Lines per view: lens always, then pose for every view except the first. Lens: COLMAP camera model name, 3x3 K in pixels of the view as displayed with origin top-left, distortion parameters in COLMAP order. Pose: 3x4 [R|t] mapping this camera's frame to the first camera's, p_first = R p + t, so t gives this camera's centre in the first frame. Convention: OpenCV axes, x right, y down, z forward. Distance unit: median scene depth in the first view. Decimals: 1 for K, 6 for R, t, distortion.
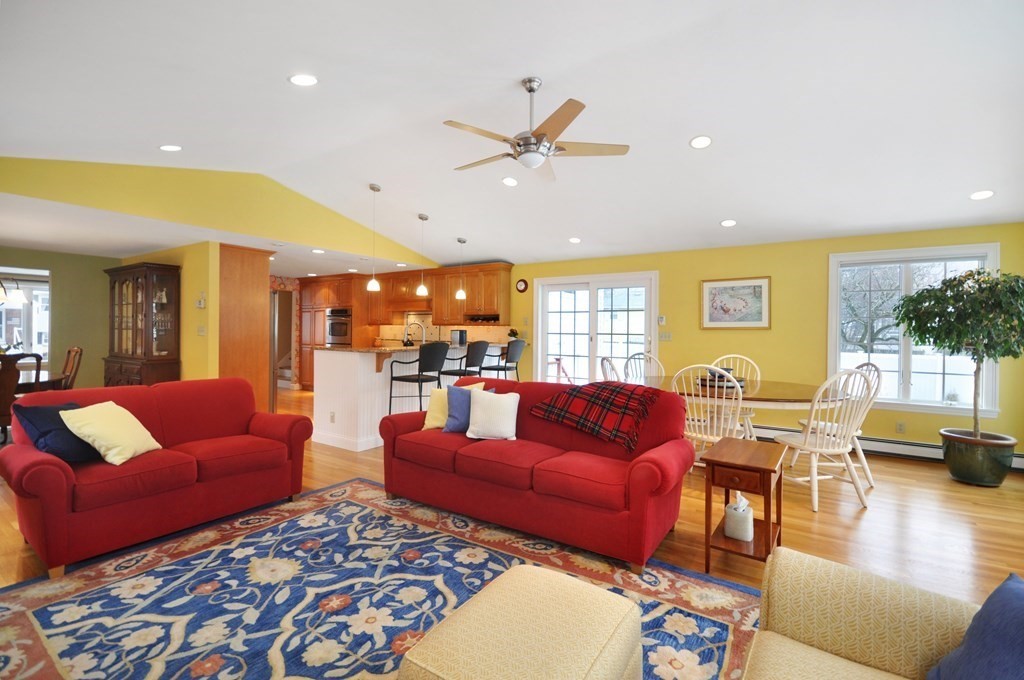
lens RADIAL K [[453.3, 0, 484.9], [0, 453.3, 326.7], [0, 0, 1]] dist [0.000979, 0.000104]
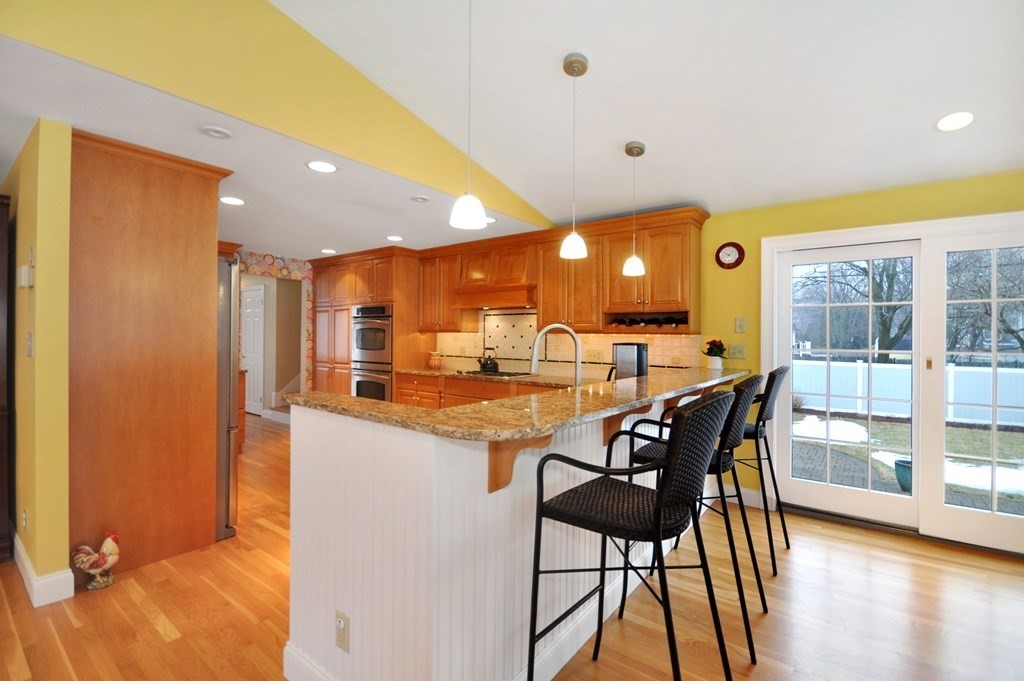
lens RADIAL K [[453.3, 0, 507.3], [0, 453.3, 338.4], [0, 0, 1]] dist [0.000979, 0.000104]
pose [[0.999676, 0.000204, -0.025469, -0.122030], [0.000119, 0.999920, 0.012683, -0.002945], [0.025470, -0.012682, 0.999595, 0.387479]]
